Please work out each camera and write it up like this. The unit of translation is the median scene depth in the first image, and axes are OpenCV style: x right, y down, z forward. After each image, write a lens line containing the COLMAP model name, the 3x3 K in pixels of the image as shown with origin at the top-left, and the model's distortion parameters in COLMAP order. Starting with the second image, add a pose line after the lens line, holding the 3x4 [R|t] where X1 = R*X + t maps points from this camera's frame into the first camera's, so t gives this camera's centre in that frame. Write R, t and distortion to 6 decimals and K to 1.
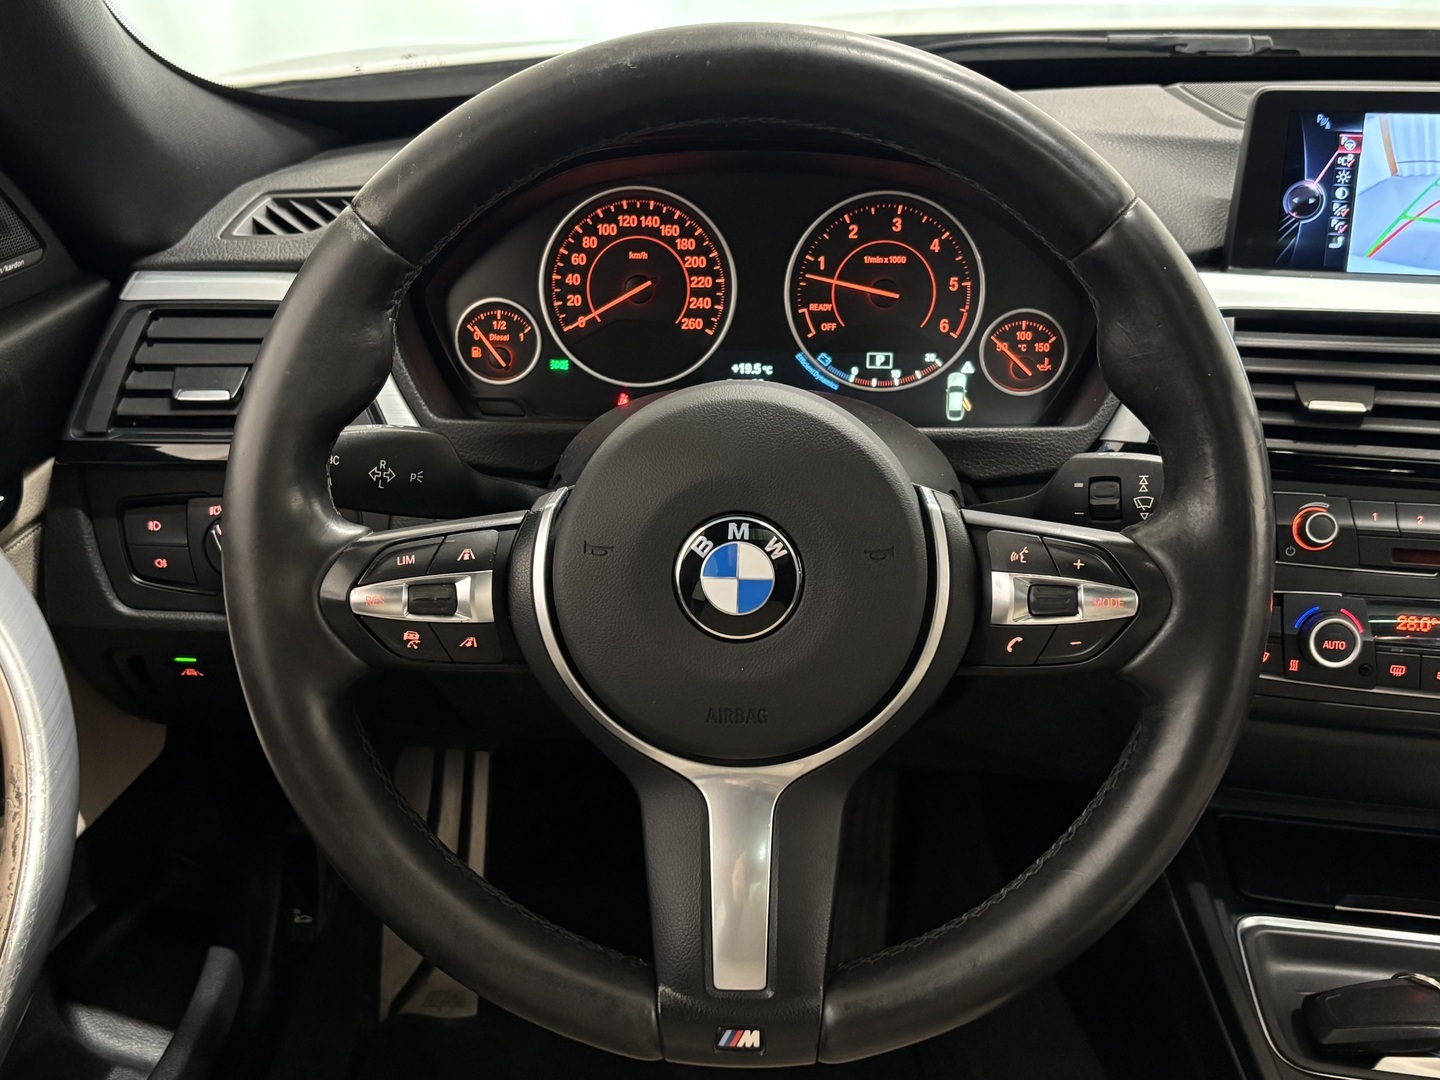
lens RADIAL K [[1595.4, 0, 727.5], [0, 1595.4, 552.8], [0, 0, 1]] dist [0.054309, 0.000000]
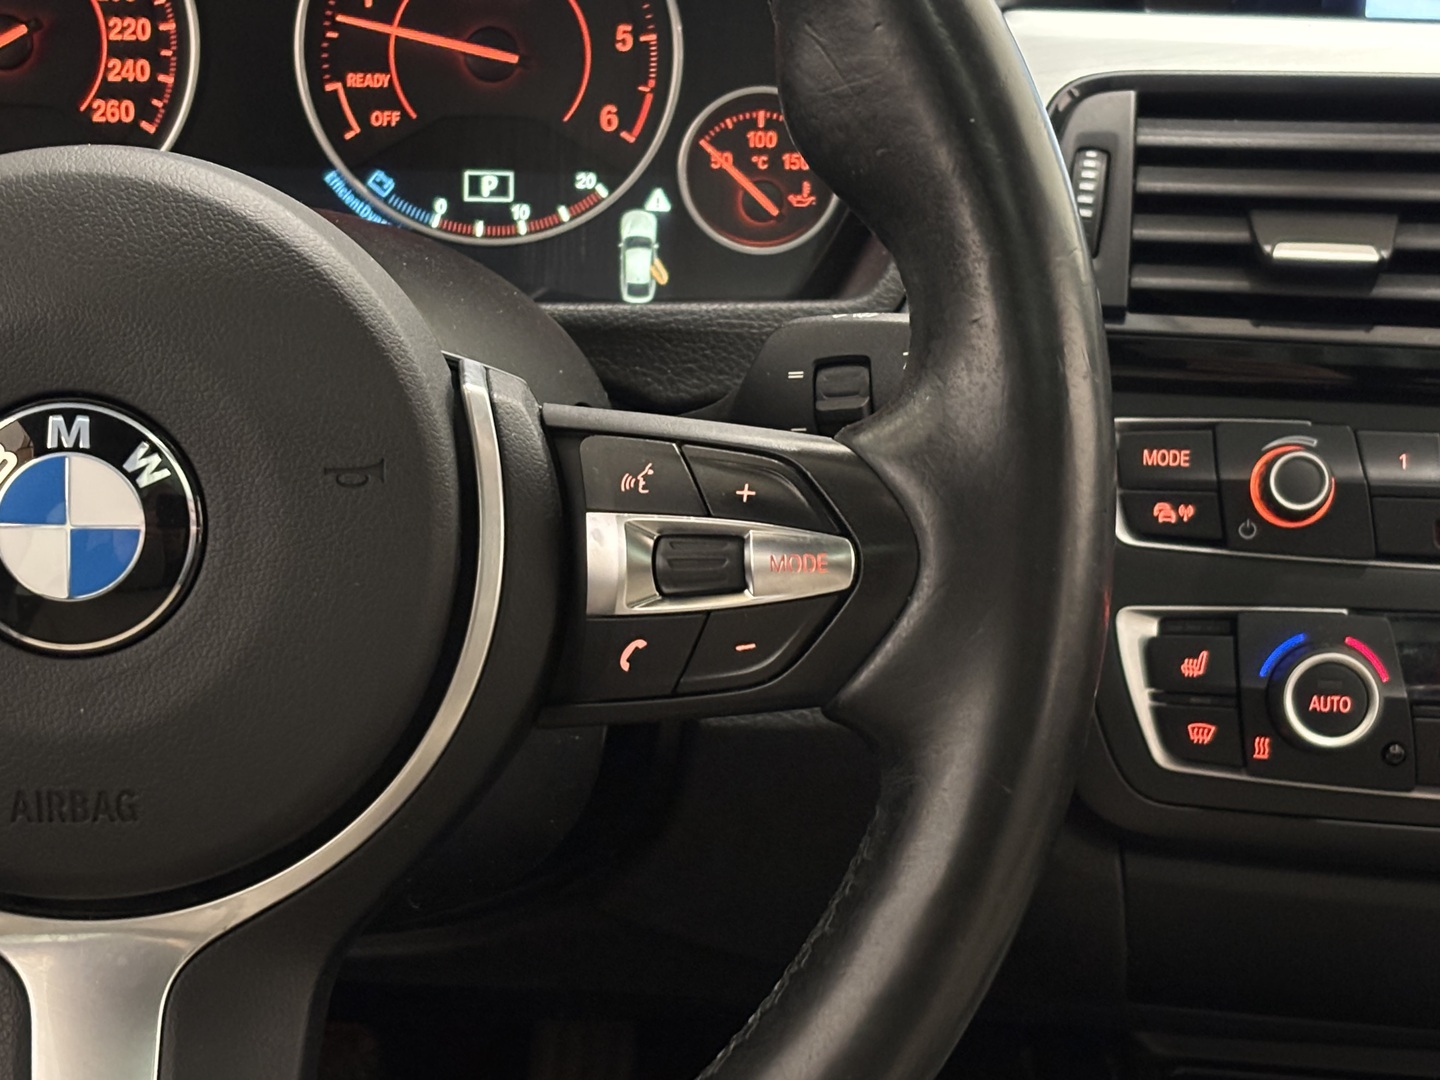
lens RADIAL K [[3061.5, 0, 730.1], [0, 3061.5, 544.4], [0, 0, 1]] dist [0.215515, 0.000000]
pose [[0.996322, -0.012038, 0.084838, 0.090408], [0.017068, 0.998122, -0.058825, 0.056785], [-0.083971, 0.060057, 0.994657, 0.011239]]
